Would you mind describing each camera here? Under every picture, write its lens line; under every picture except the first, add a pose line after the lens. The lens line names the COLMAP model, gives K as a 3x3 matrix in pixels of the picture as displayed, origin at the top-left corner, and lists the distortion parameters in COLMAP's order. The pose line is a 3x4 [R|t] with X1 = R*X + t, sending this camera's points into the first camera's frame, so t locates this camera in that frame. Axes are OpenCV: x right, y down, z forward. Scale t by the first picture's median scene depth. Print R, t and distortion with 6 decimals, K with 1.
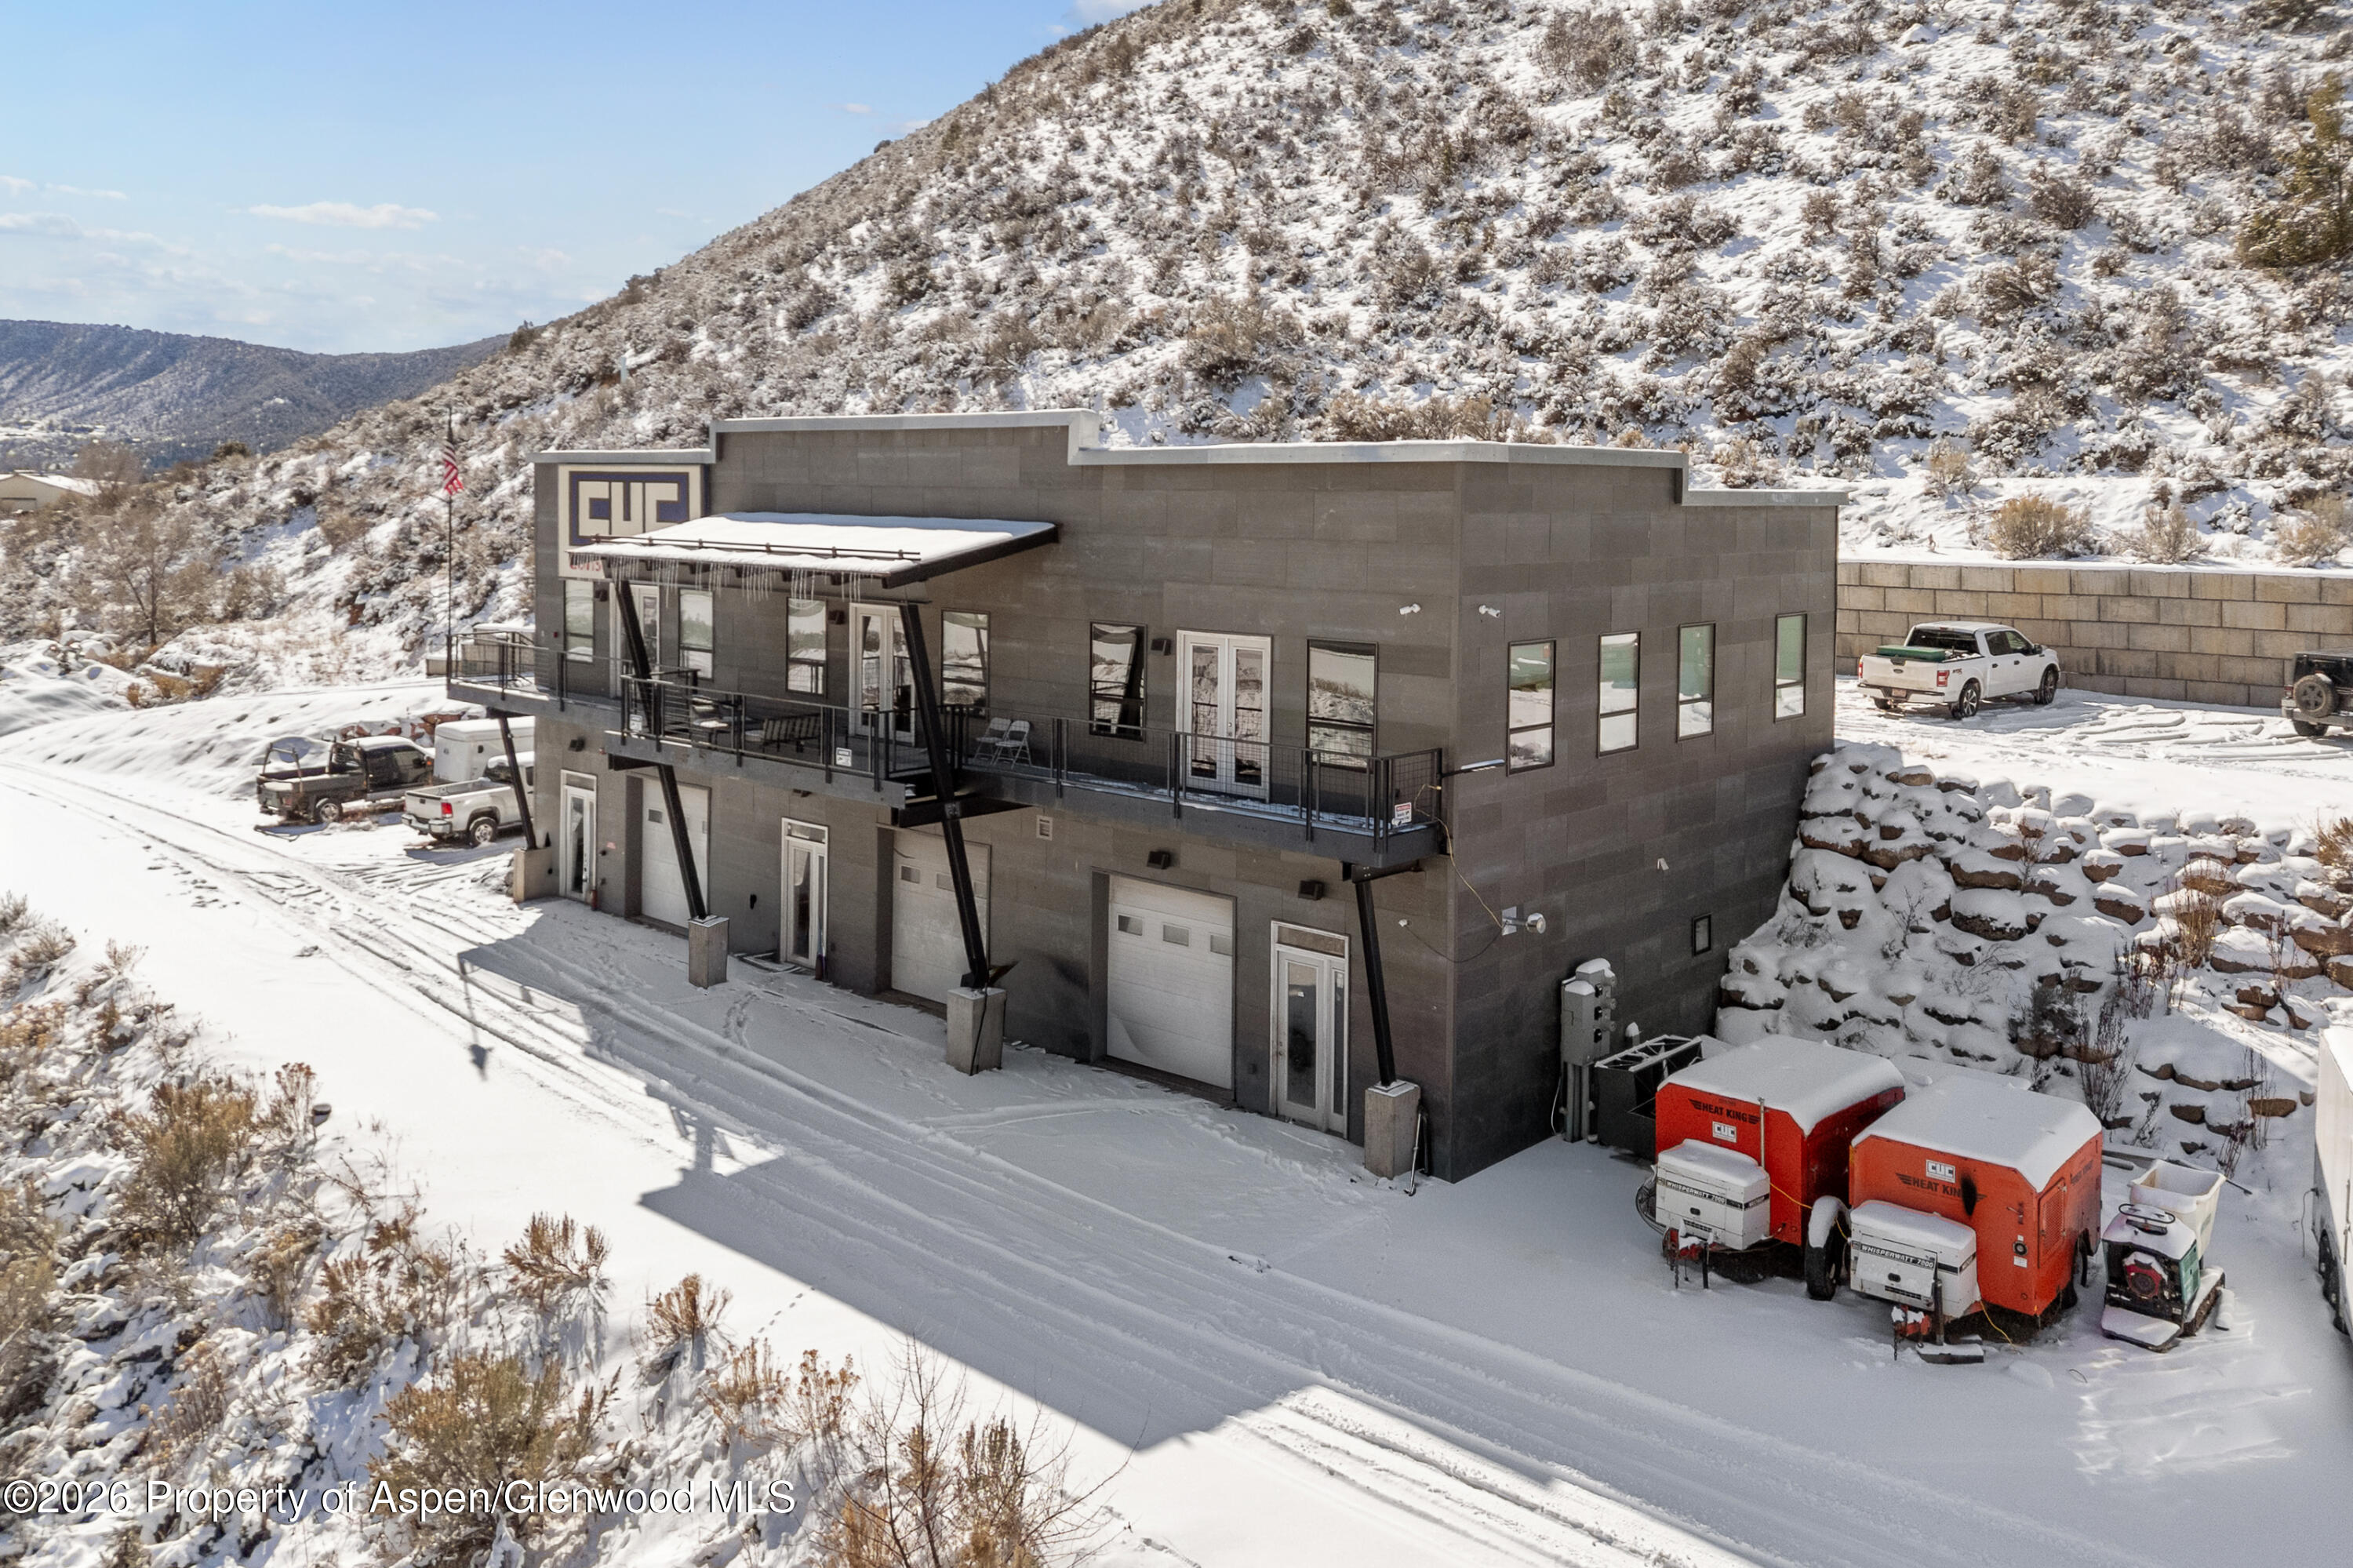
lens RADIAL K [[1873.8, 0, 1182.0], [0, 1873.8, 660.0], [0, 0, 1]] dist [0.088321, -0.088447]
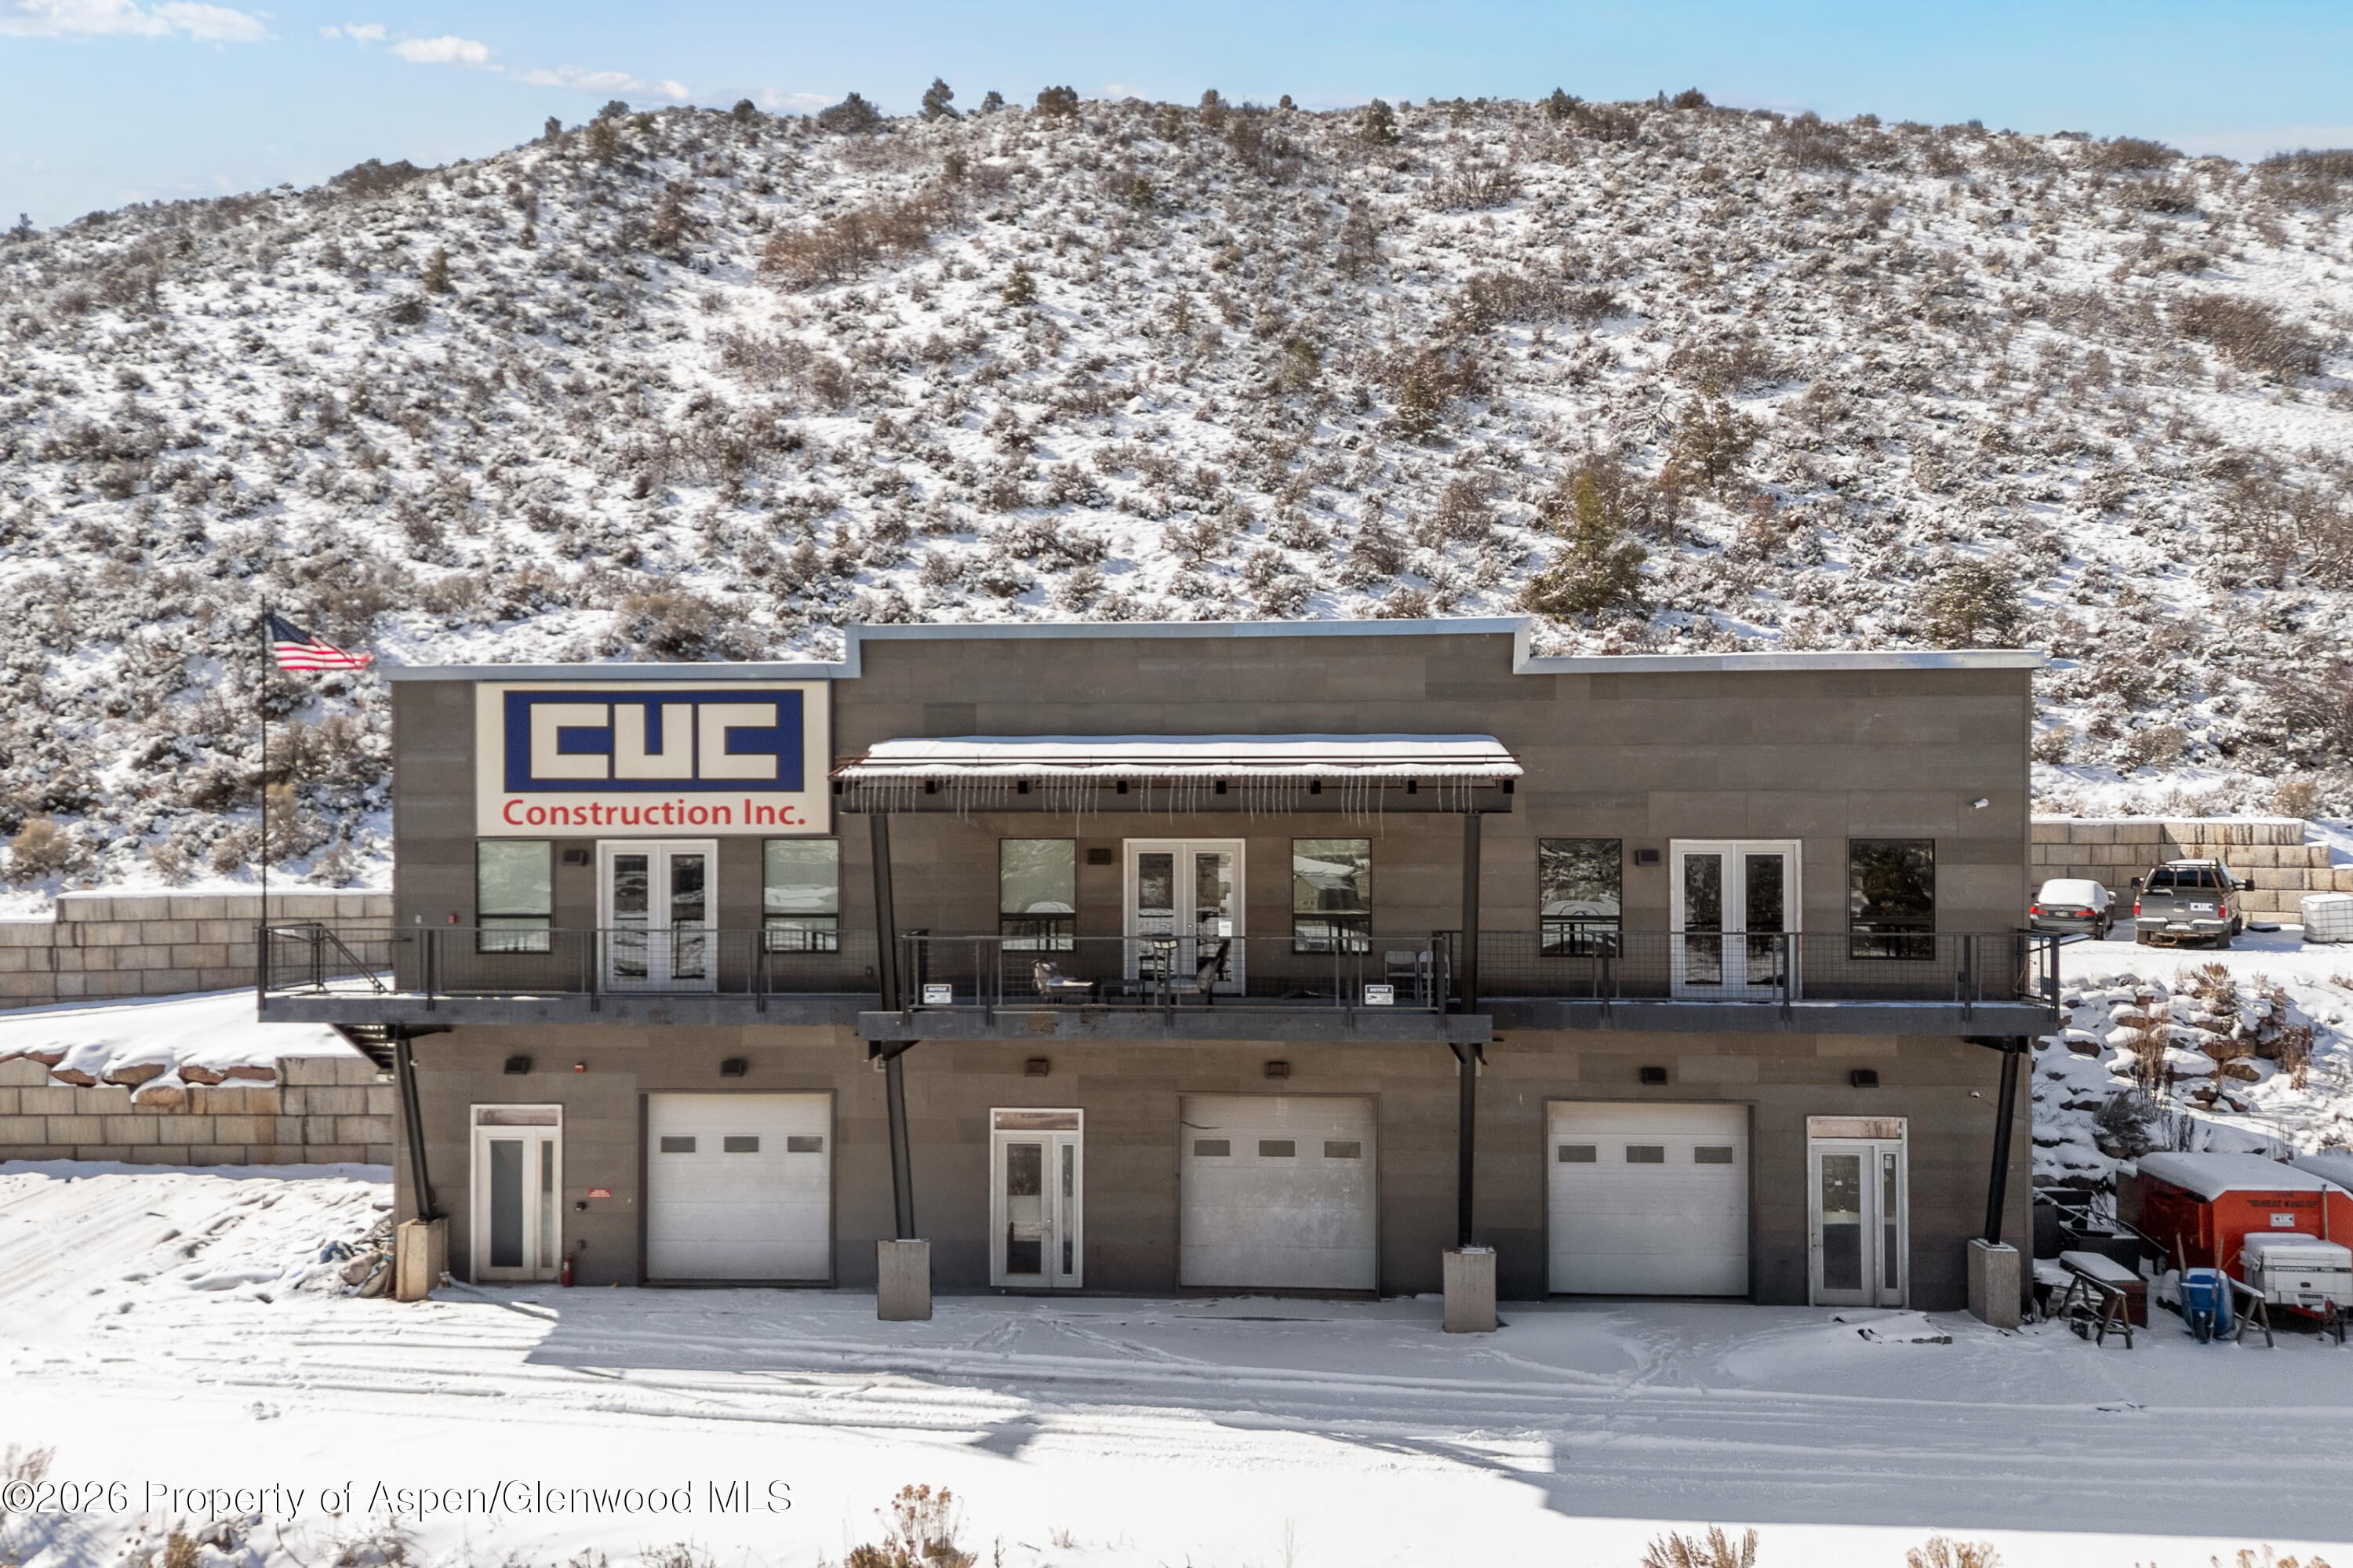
lens RADIAL K [[1763.6, 0, 1176.2], [0, 1763.6, 927.4], [0, 0, 1]] dist [0.076199, -0.071667]
pose [[0.774429, -0.039137, 0.631449, -0.593220], [0.064291, 0.997786, -0.017005, 0.021098], [-0.629385, 0.053766, 0.775231, 0.325015]]
